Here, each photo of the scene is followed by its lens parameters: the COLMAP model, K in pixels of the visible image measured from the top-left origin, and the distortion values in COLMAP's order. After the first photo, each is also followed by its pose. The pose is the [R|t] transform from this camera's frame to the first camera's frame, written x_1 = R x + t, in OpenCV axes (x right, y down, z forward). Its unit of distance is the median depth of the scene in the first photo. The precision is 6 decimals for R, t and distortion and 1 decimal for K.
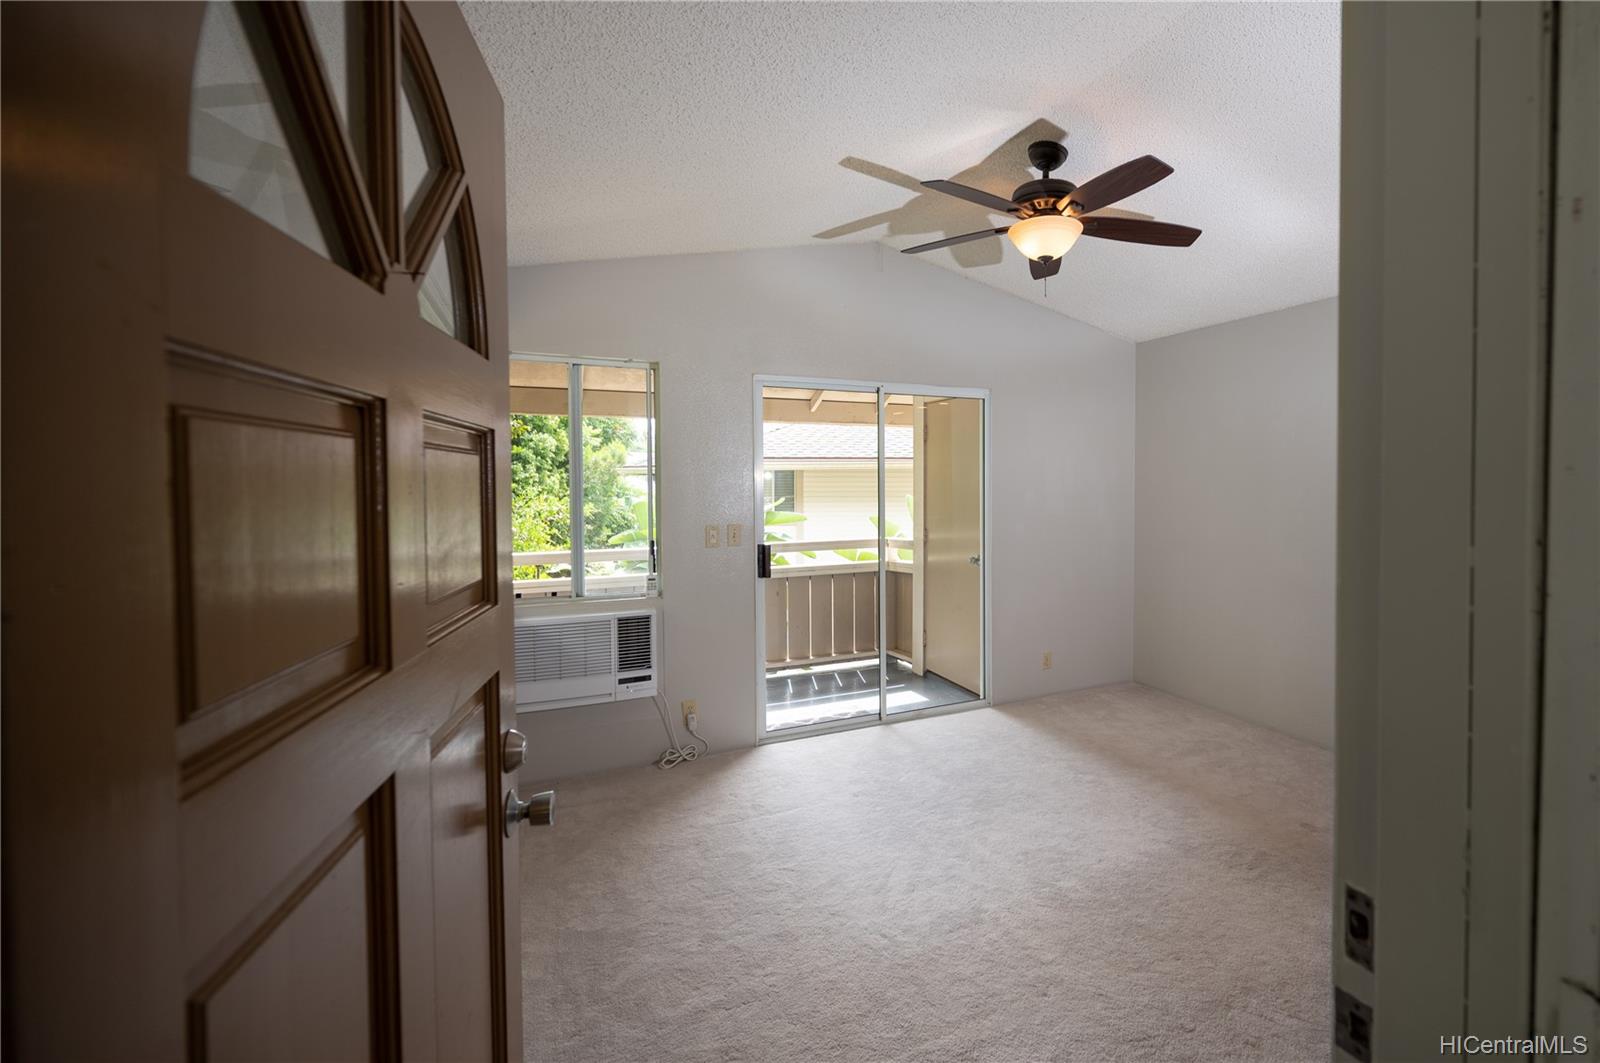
lens RADIAL K [[751.8, 0, 804.7], [0, 751.8, 517.1], [0, 0, 1]] dist [-0.001004, 0.000137]
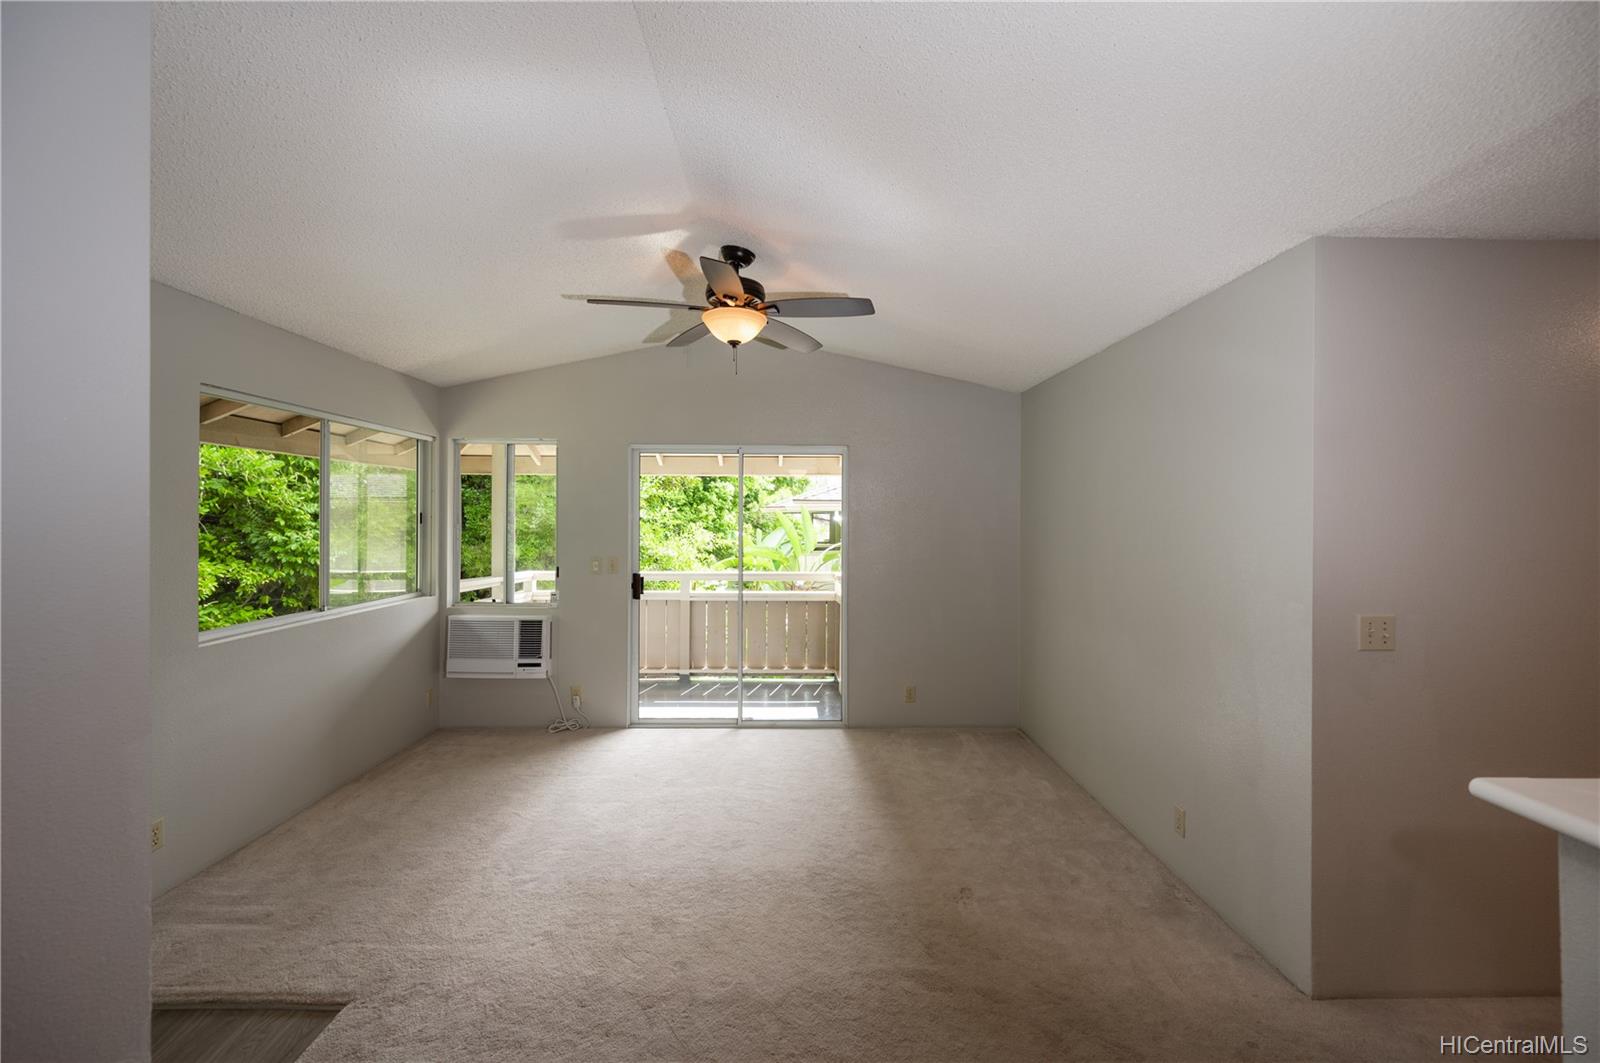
lens RADIAL K [[619.4, 0, 749.3], [0, 619.4, 521.4], [0, 0, 1]] dist [0.000324, 0.000416]
pose [[0.898258, 0.009251, -0.439372, 0.632472], [-0.025878, 0.999157, -0.031869, -0.027067], [0.438706, 0.039997, 0.897740, 0.117486]]
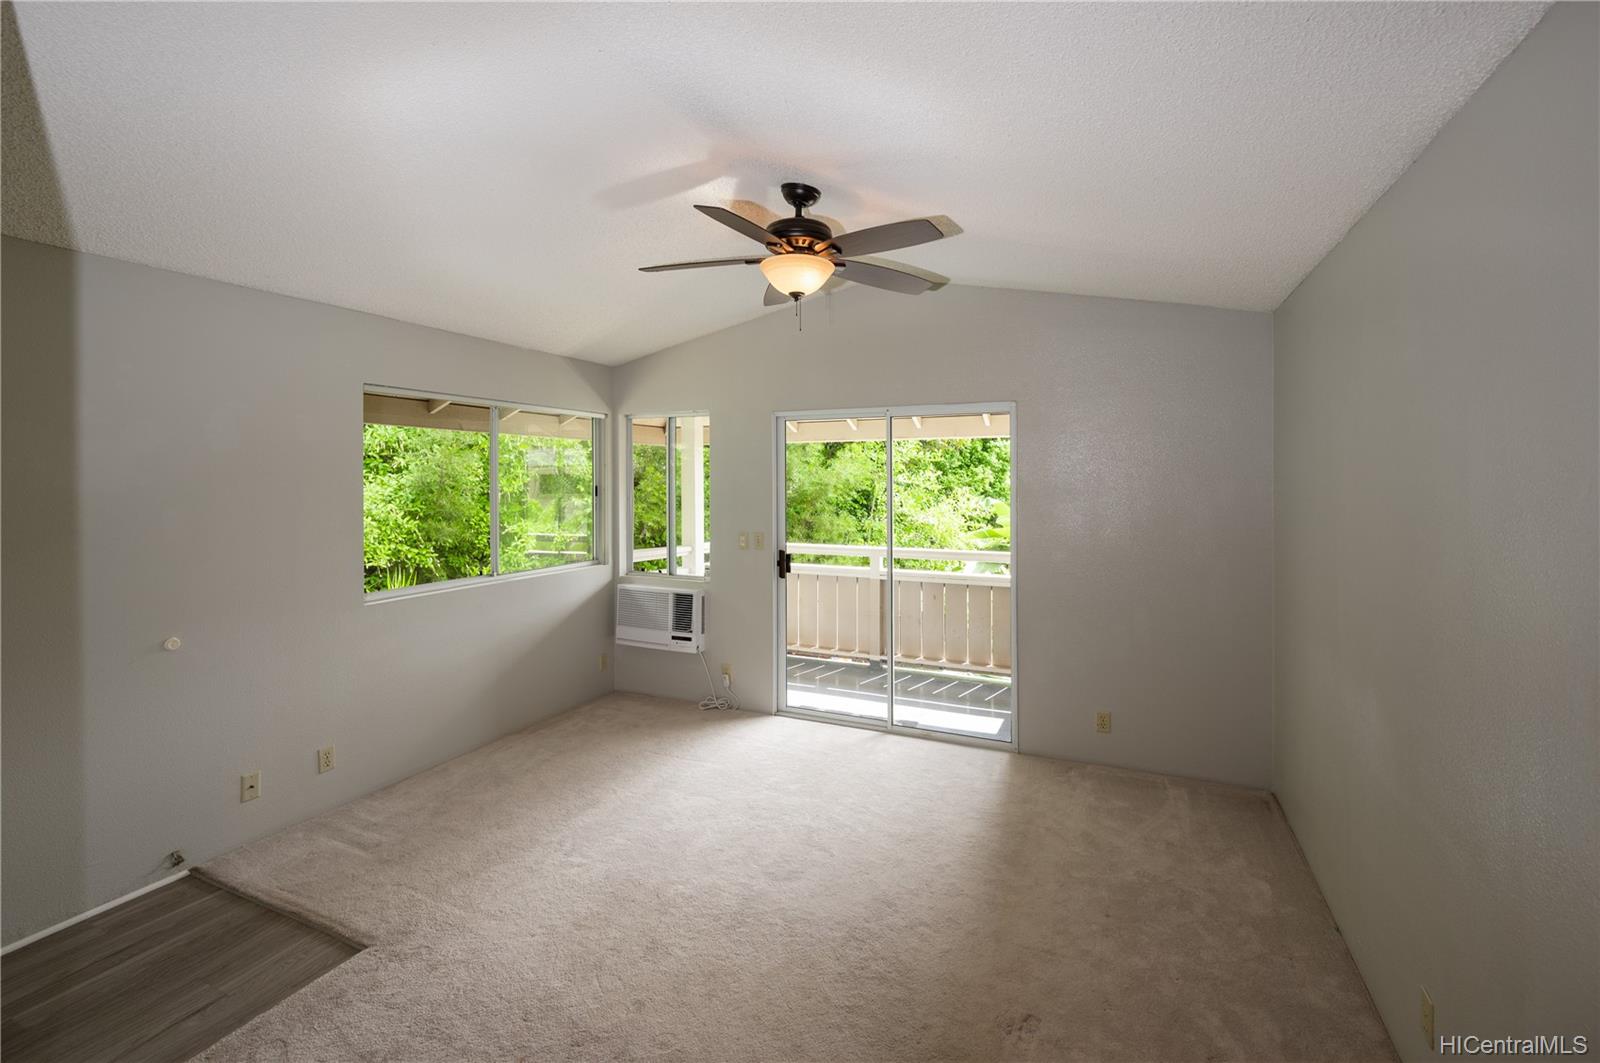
lens RADIAL K [[650.5, 0, 799.8], [0, 650.5, 479.6], [0, 0, 1]] dist [0.000368, -0.000309]
pose [[0.648726, 0.001556, -0.761020, 0.815560], [-0.031098, 0.999217, -0.024467, -0.056822], [0.760386, 0.039538, 0.648266, 0.350881]]
